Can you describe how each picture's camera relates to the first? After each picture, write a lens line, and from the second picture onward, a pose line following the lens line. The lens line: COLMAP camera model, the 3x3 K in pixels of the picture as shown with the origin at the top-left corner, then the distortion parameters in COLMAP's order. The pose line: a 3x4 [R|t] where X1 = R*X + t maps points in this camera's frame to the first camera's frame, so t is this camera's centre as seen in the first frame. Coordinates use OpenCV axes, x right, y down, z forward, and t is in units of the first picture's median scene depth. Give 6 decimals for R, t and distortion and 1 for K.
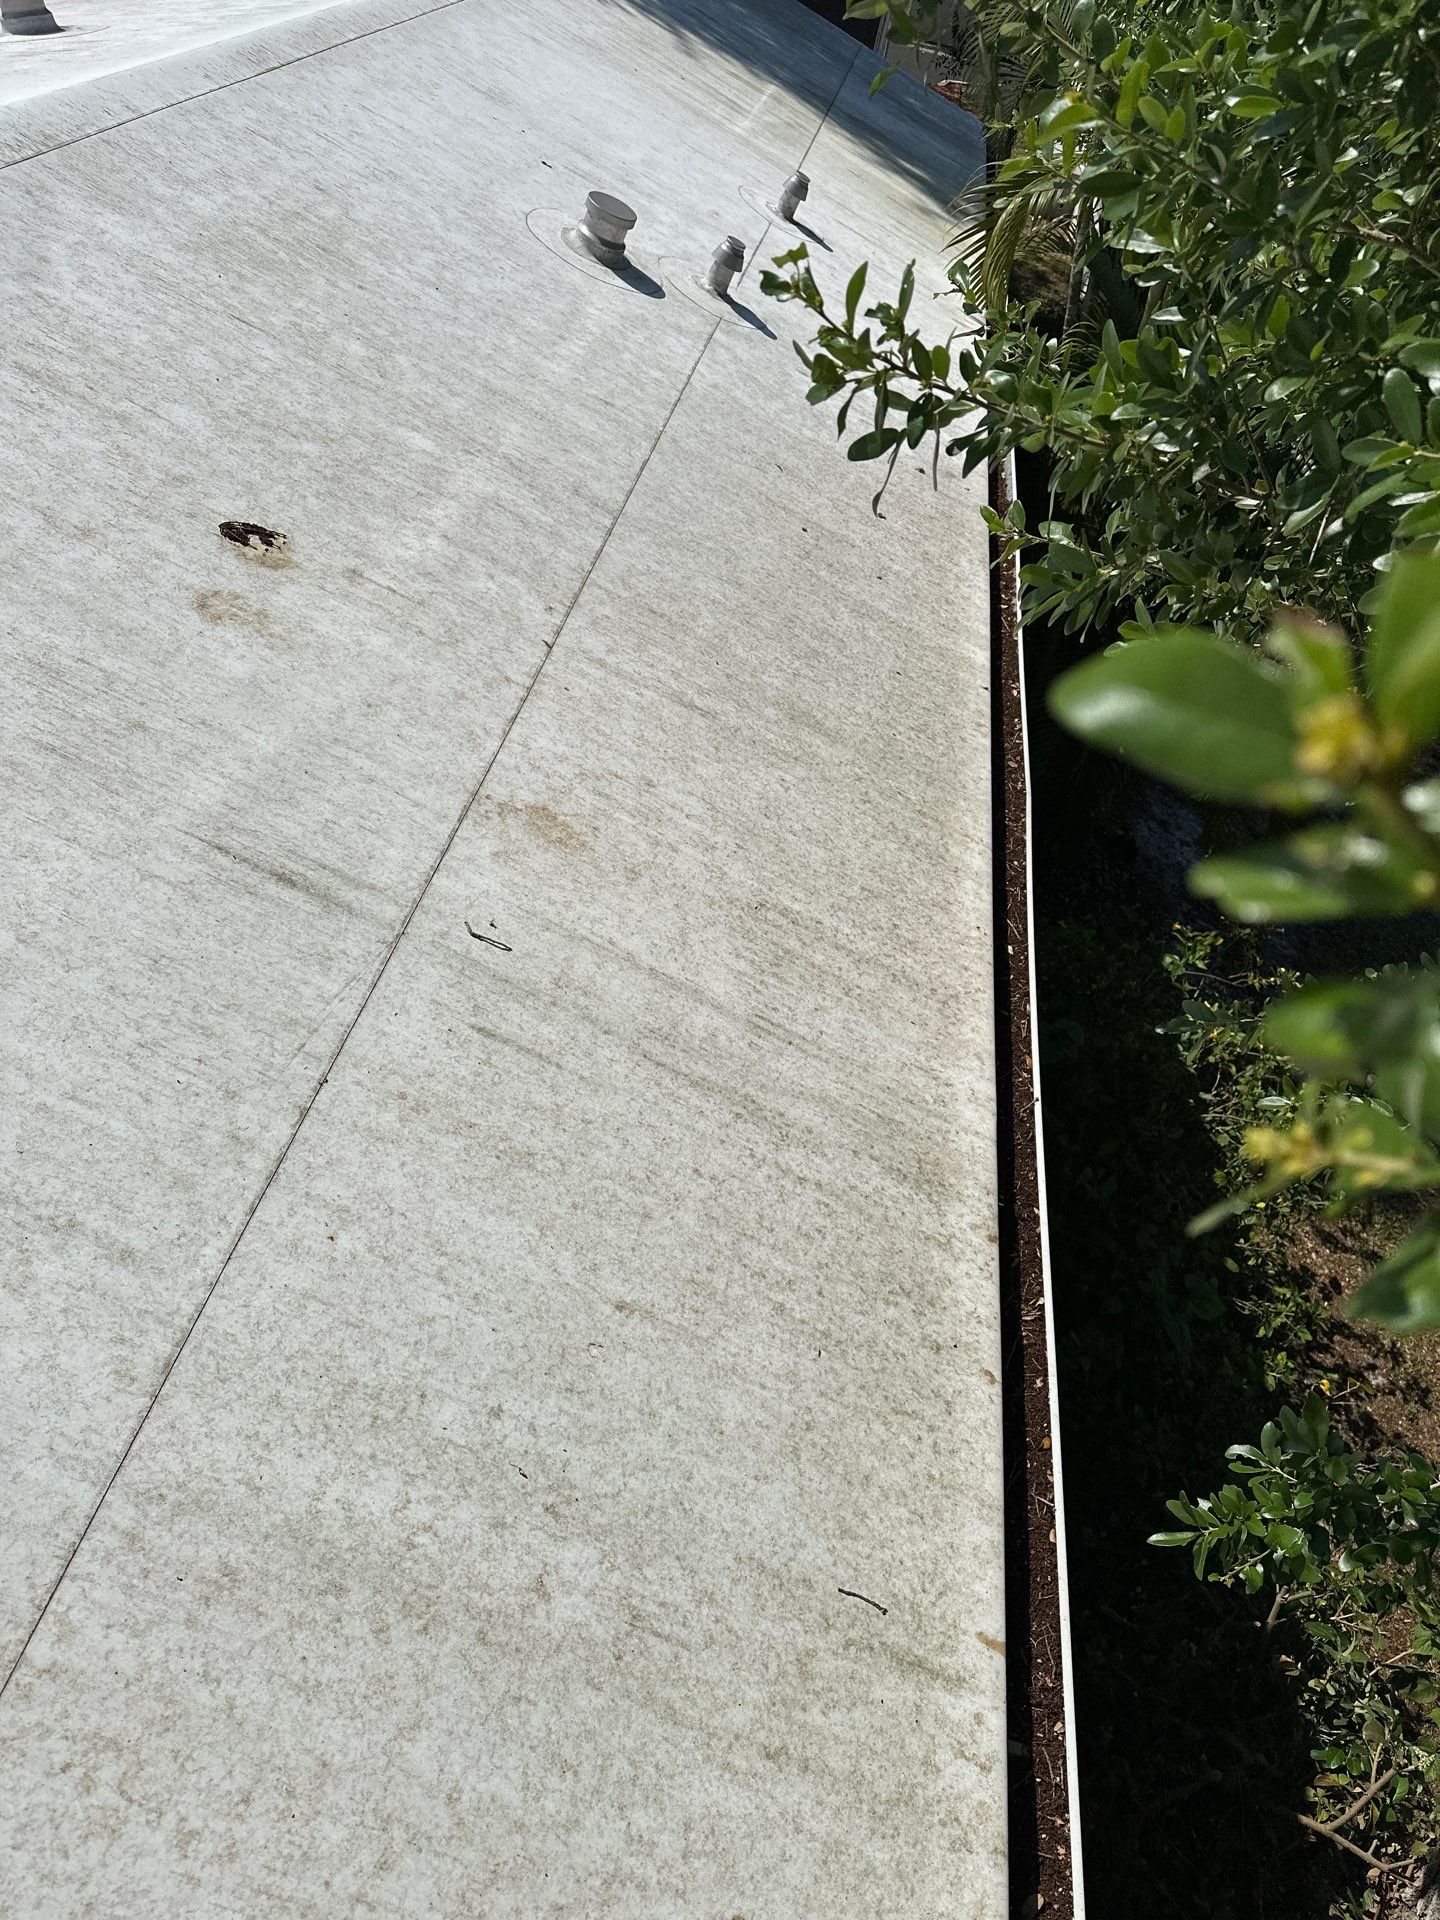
lens RADIAL K [[1303.2, 0, 720.0], [0, 1303.2, 960.0], [0, 0, 1]] dist [0.033298, -0.039531]
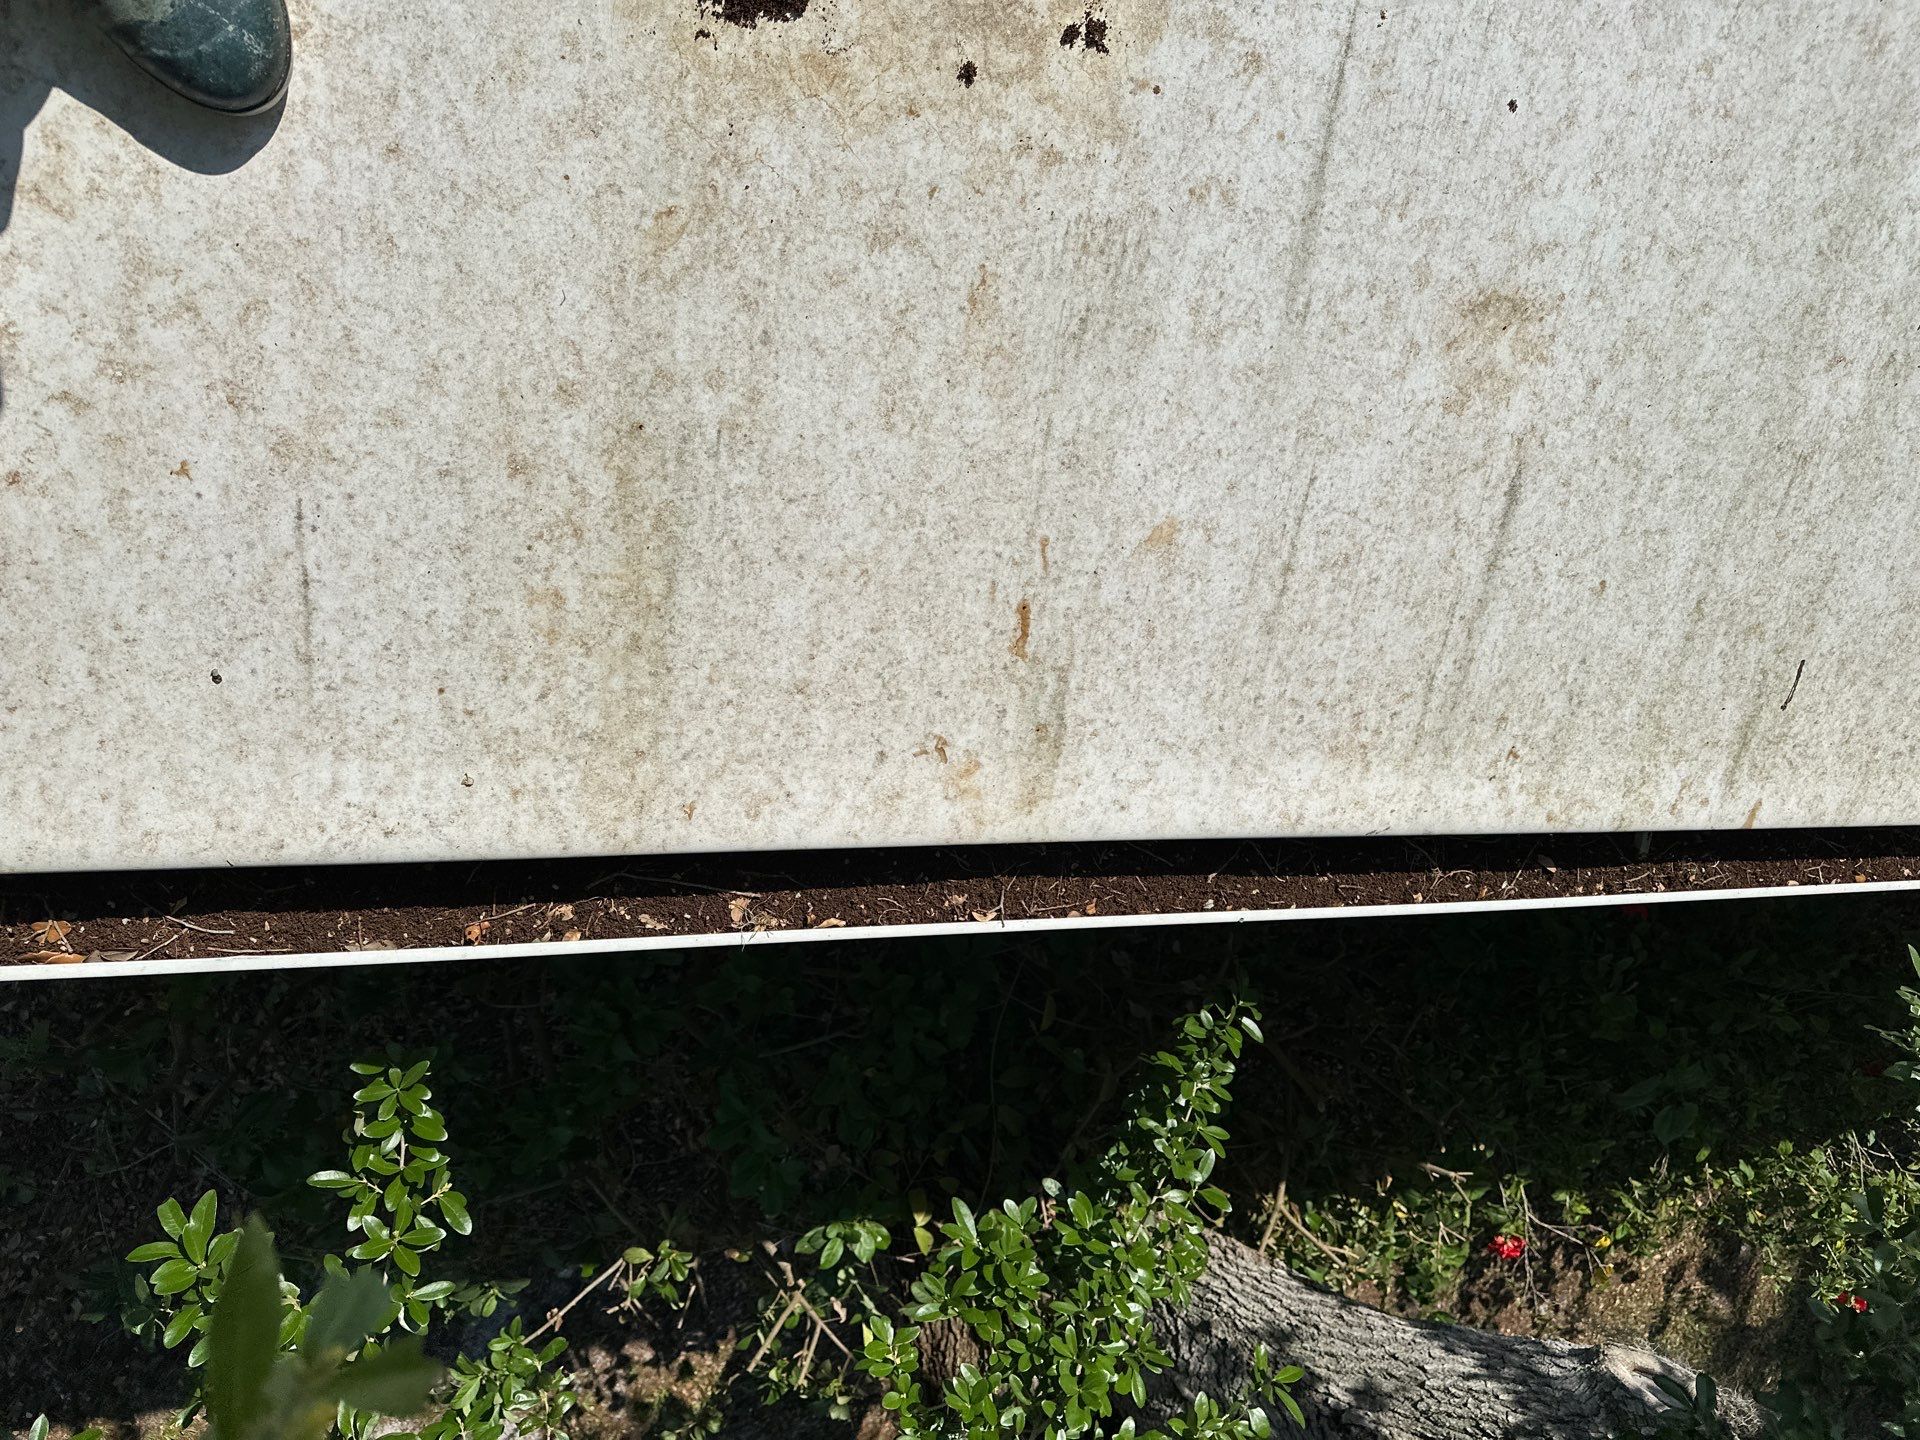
lens RADIAL K [[1303.2, 0, 960.0], [0, 1303.2, 720.0], [0, 0, 1]] dist [0.033298, -0.039531]
pose [[0.154453, 0.987448, -0.033034, 0.061905], [-0.868470, 0.151633, 0.471983, 0.527922], [0.471068, -0.044210, 0.880989, -0.228825]]
